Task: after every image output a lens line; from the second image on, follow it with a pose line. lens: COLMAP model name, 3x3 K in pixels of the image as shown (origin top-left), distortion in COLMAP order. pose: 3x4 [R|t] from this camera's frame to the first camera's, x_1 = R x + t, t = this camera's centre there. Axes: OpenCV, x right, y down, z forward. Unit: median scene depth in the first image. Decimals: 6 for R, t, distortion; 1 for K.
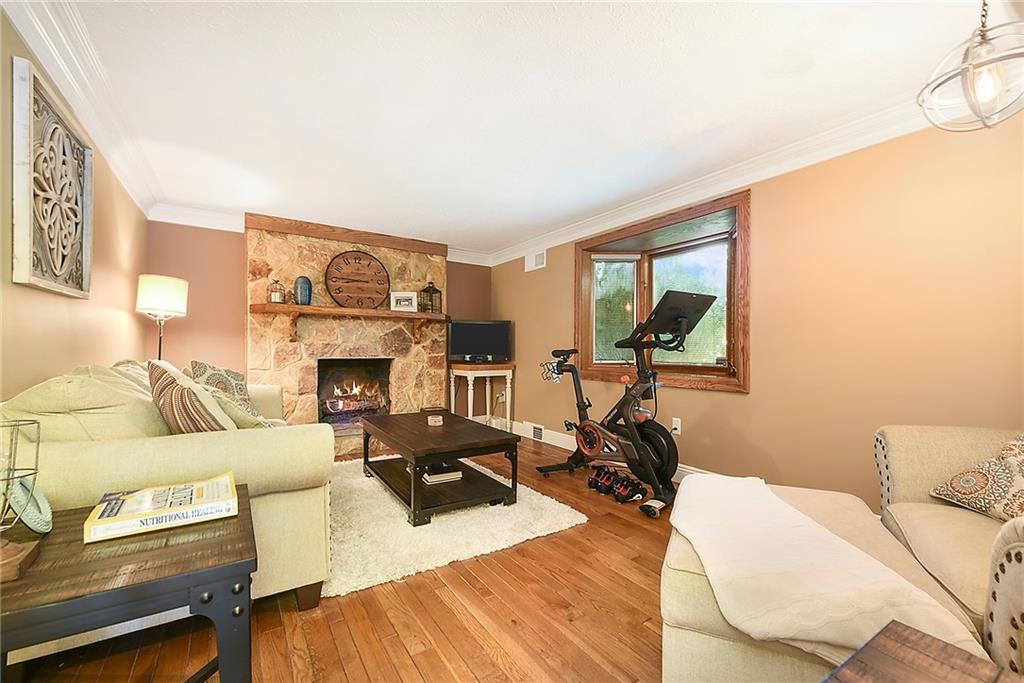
lens RADIAL K [[412.8, 0, 507.1], [0, 412.8, 346.7], [0, 0, 1]] dist [-0.003936, -0.000426]
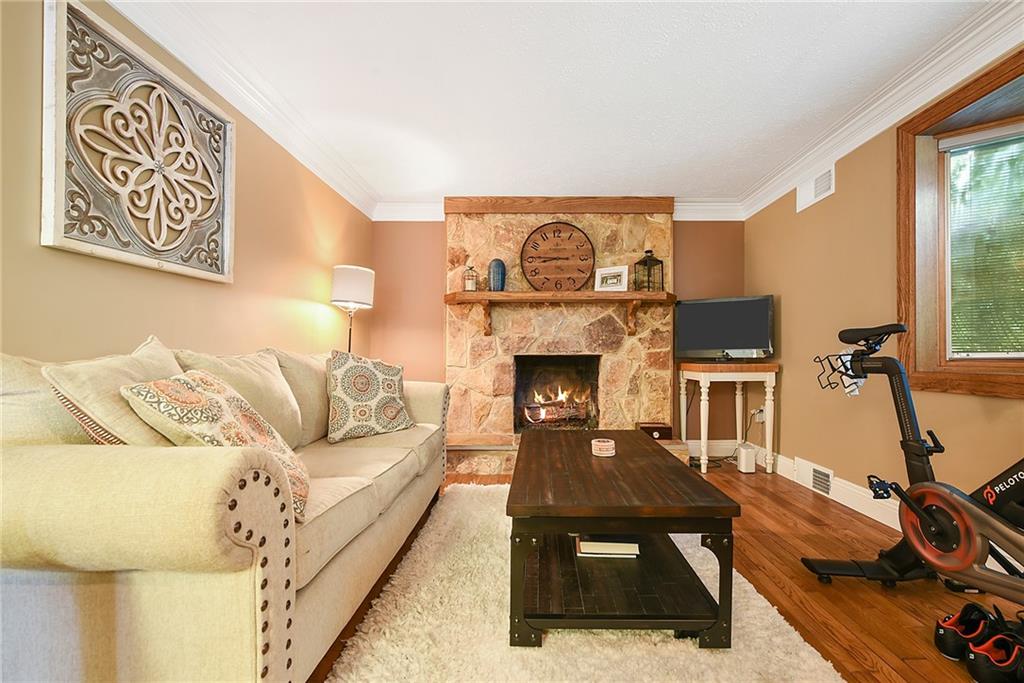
lens RADIAL K [[412.8, 0, 563.5], [0, 412.8, 353.5], [0, 0, 1]] dist [-0.003936, -0.000426]
pose [[0.856918, -0.008871, -0.515376, 0.066982], [0.006601, 0.999959, -0.006238, 0.032536], [0.515410, 0.001943, 0.856941, 0.330879]]
